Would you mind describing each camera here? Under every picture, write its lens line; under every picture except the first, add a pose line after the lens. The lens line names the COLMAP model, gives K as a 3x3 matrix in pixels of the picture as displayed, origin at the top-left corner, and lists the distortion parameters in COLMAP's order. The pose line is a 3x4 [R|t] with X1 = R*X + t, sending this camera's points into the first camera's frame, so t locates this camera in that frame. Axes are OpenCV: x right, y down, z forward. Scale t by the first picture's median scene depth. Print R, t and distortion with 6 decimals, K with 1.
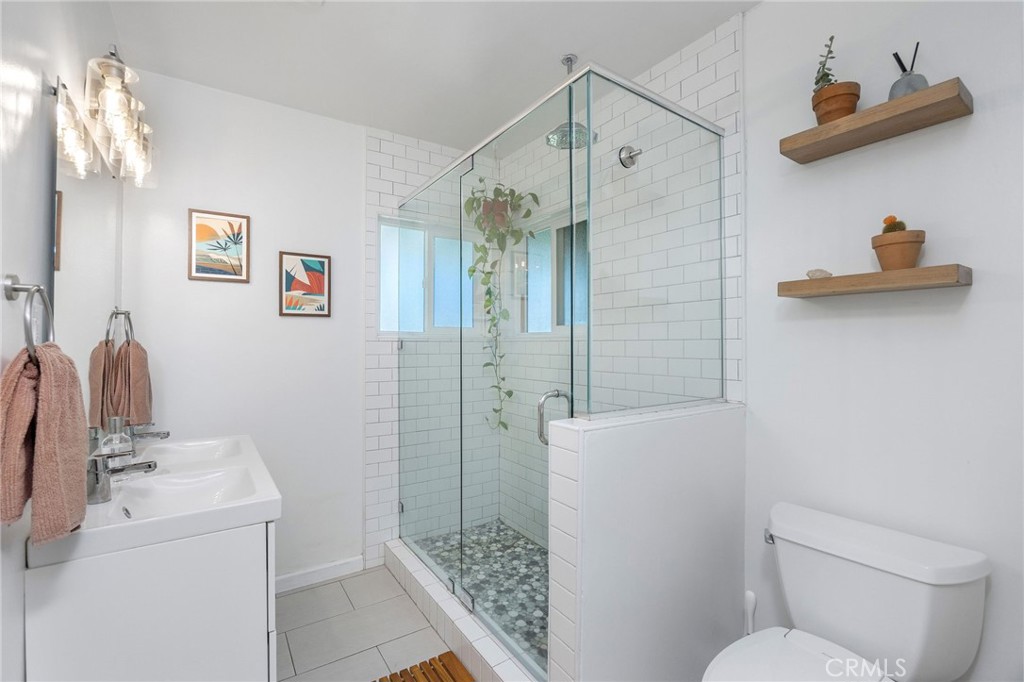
lens RADIAL K [[464.5, 0, 511.2], [0, 464.5, 336.2], [0, 0, 1]] dist [-0.000299, -0.000165]
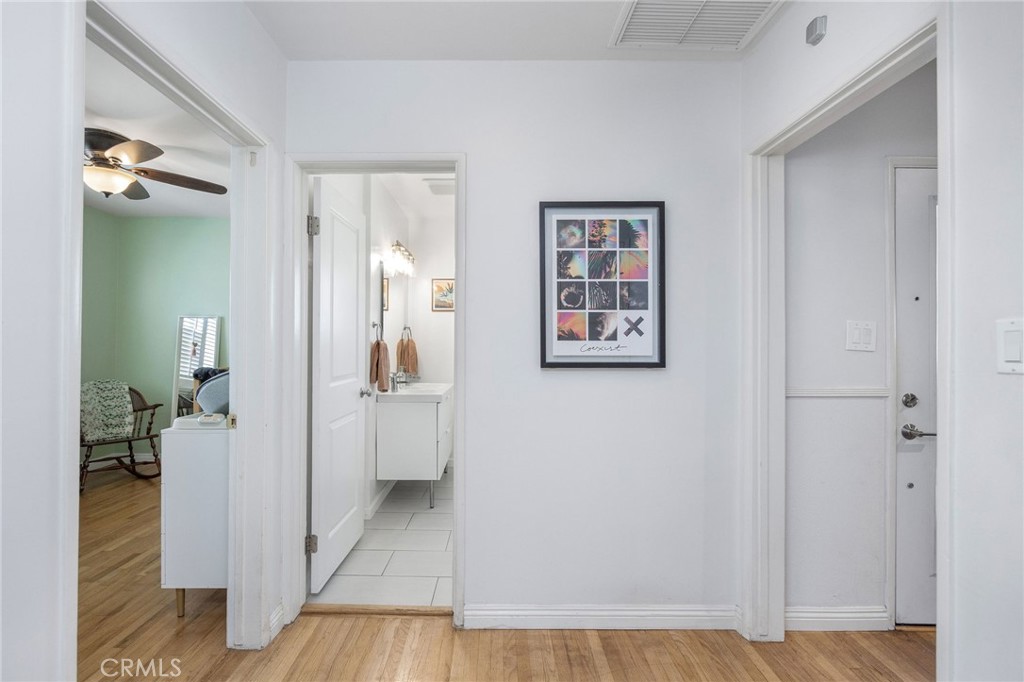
lens RADIAL K [[464.5, 0, 511.2], [0, 464.5, 336.2], [0, 0, 1]] dist [-0.000299, -0.000165]
pose [[0.861252, -0.003772, -0.508165, 0.801284], [0.002626, 0.999992, -0.002973, 0.001461], [0.508172, 0.001226, 0.861255, -0.749428]]
